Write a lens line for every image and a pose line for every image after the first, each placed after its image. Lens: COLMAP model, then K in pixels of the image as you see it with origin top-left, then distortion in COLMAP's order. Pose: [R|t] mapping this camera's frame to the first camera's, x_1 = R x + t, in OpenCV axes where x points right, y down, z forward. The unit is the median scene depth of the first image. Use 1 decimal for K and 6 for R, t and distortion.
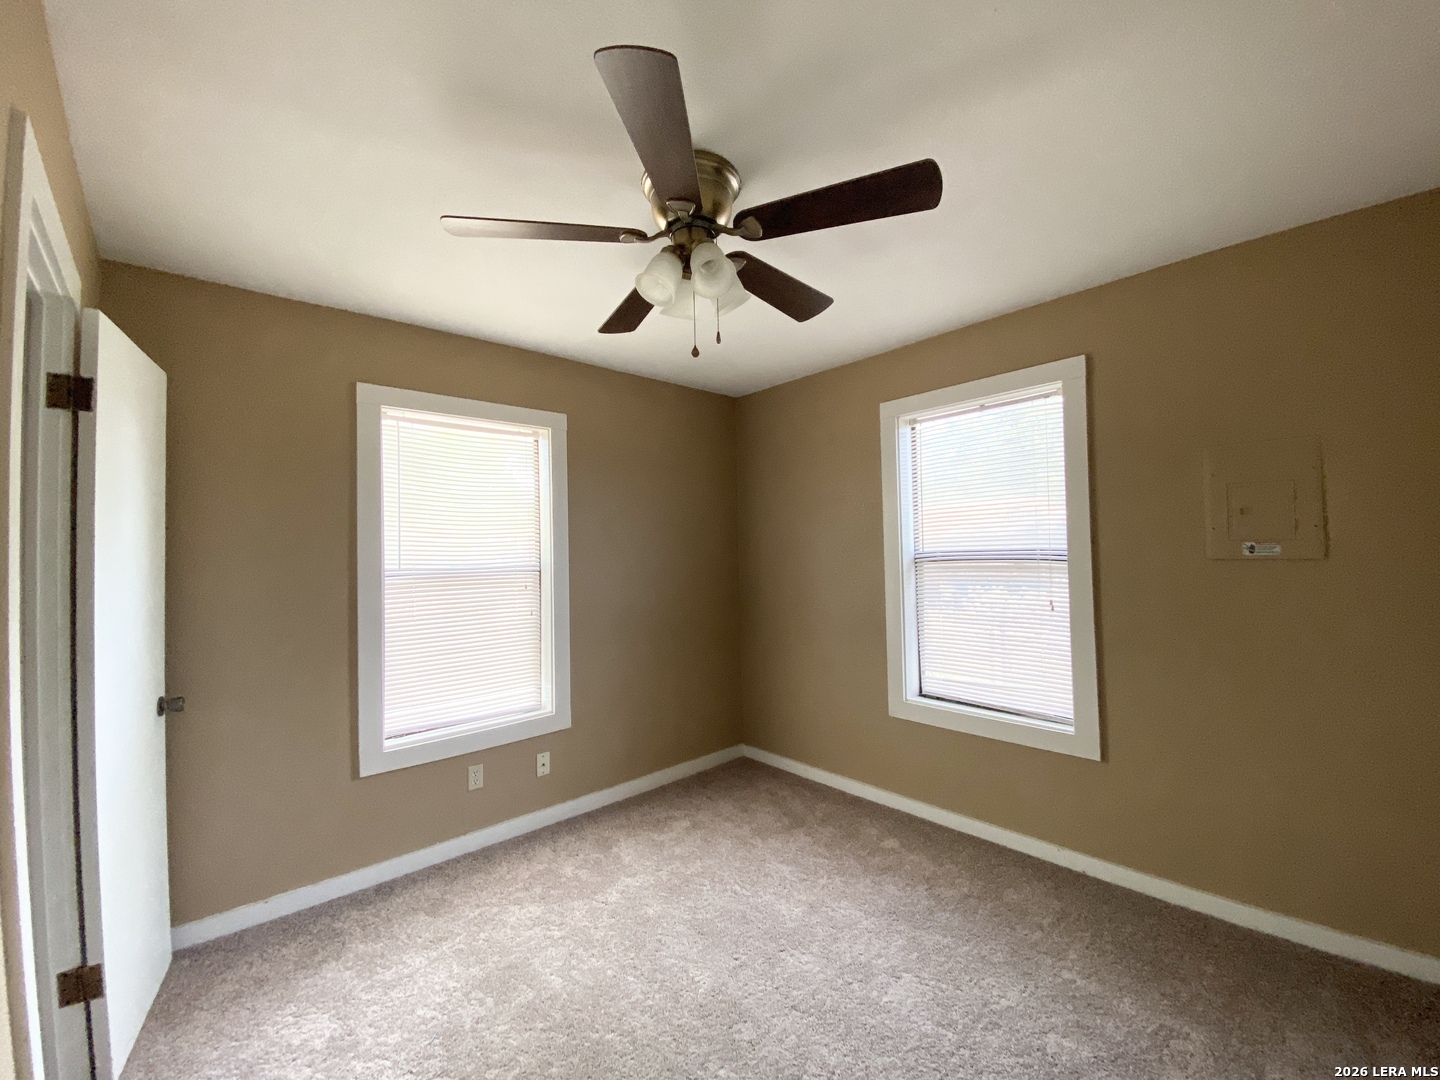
lens RADIAL K [[579.9, 0, 720.0], [0, 579.9, 540.0], [0, 0, 1]] dist [0.022317, -0.023415]
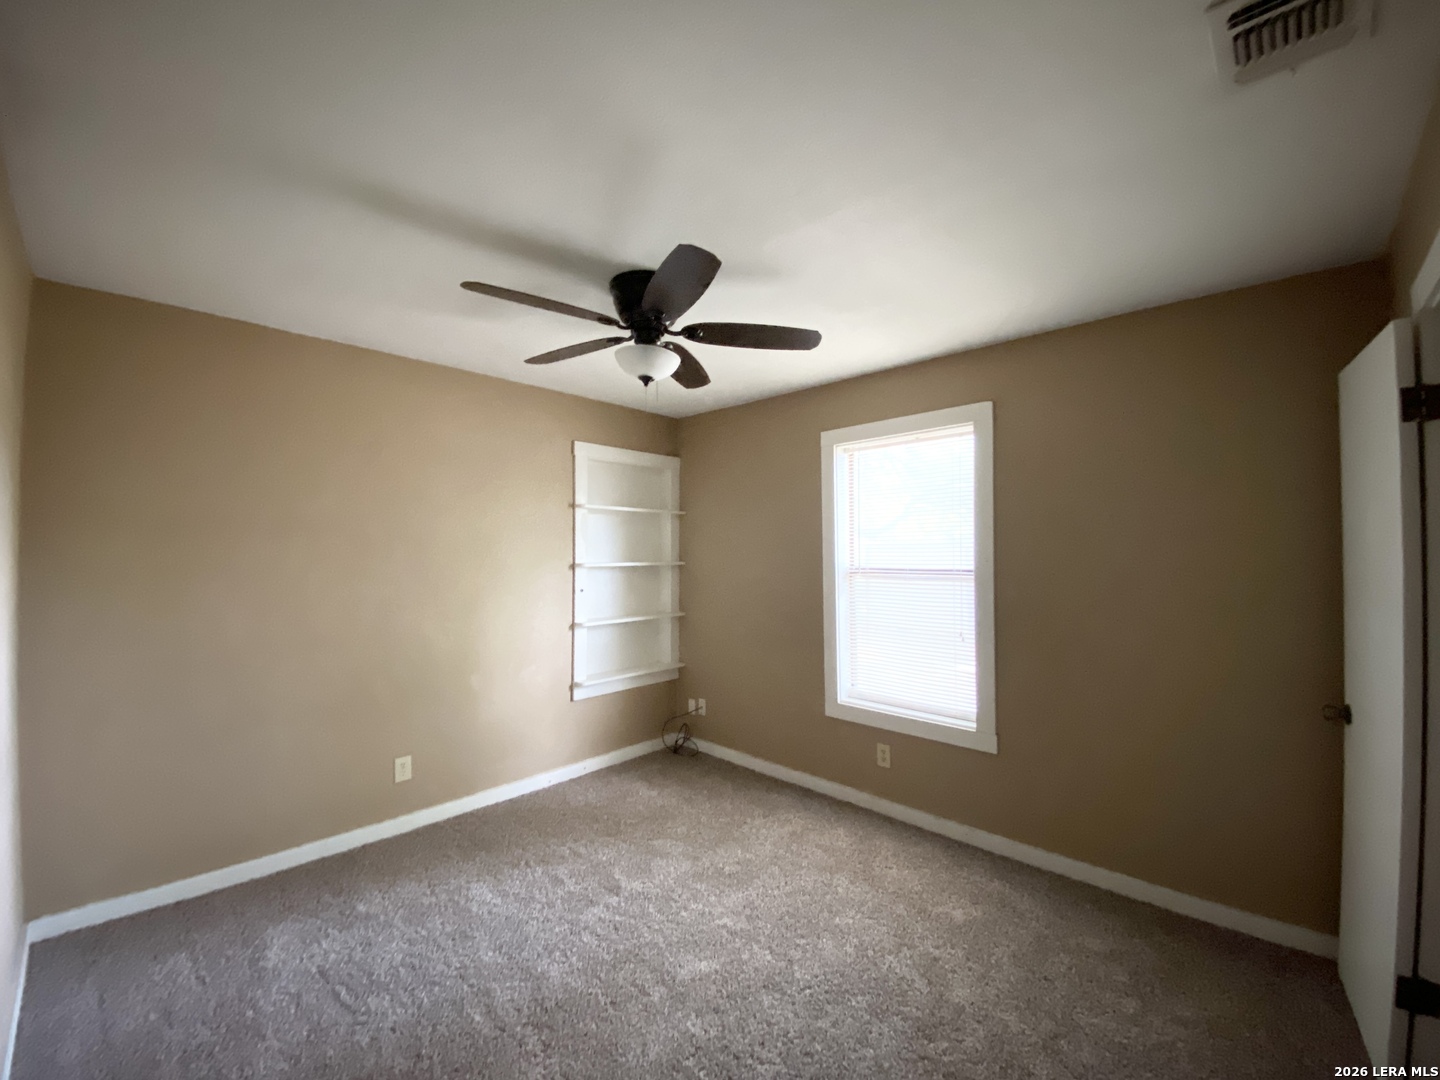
lens RADIAL K [[589.1, 0, 713.9], [0, 589.1, 542.3], [0, 0, 1]] dist [0.026479, -0.023756]
pose [[0.070945, 0.003452, -0.997474, 0.673552], [0.020498, 0.999778, 0.004918, -0.016233], [0.997270, -0.020795, 0.070858, 0.558993]]
